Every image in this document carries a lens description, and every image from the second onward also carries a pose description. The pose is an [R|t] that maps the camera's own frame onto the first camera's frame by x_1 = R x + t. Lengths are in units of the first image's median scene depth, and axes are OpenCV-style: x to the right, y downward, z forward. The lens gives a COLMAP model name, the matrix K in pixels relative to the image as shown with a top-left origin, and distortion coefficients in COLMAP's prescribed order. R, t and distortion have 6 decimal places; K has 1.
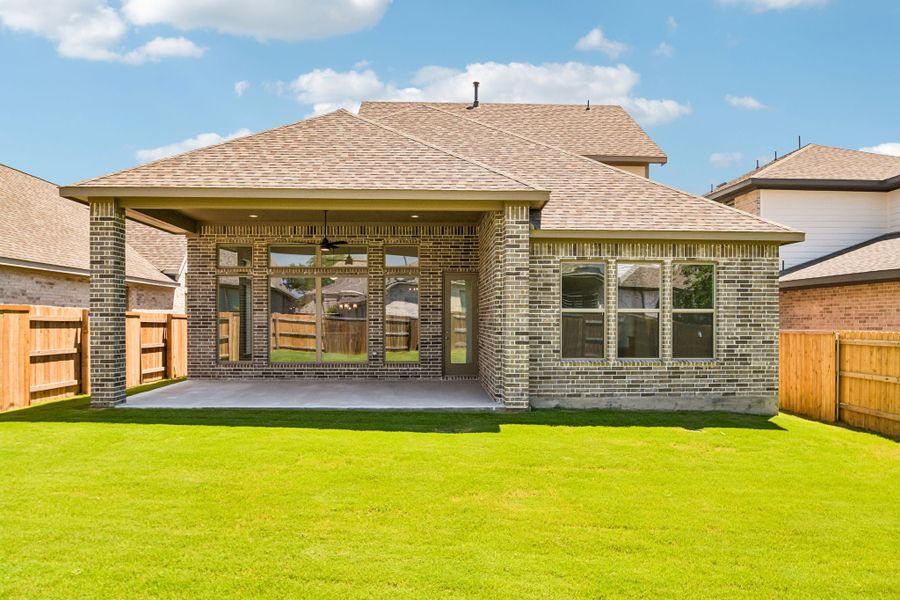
lens RADIAL K [[632.1, 0, 448.2], [0, 632.1, 305.7], [0, 0, 1]] dist [-0.045383, 0.006019]
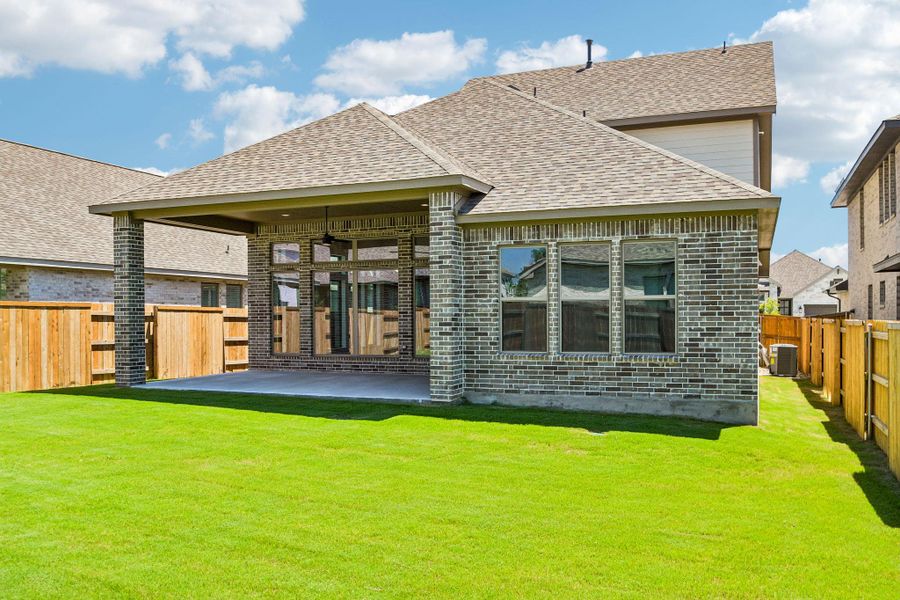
lens RADIAL K [[751.3, 0, 453.6], [0, 751.3, 300.8], [0, 0, 1]] dist [-0.054985, -0.000845]
pose [[0.911753, -0.015744, -0.410437, 0.570658], [0.016086, 0.999867, -0.002622, 0.011090], [0.410424, -0.004212, 0.911885, -0.037293]]
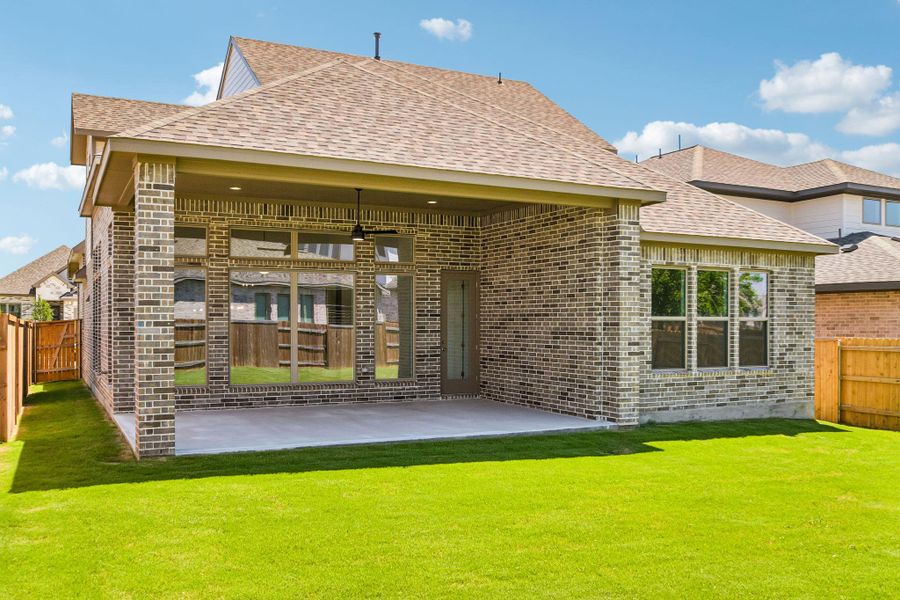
lens RADIAL K [[807.4, 0, 449.0], [0, 807.4, 303.7], [0, 0, 1]] dist [-0.057003, -0.008047]
pose [[0.907877, 0.010049, 0.419115, -0.591118], [-0.009786, 0.999948, -0.002778, -0.008217], [-0.419121, -0.001580, 0.907929, 0.044937]]
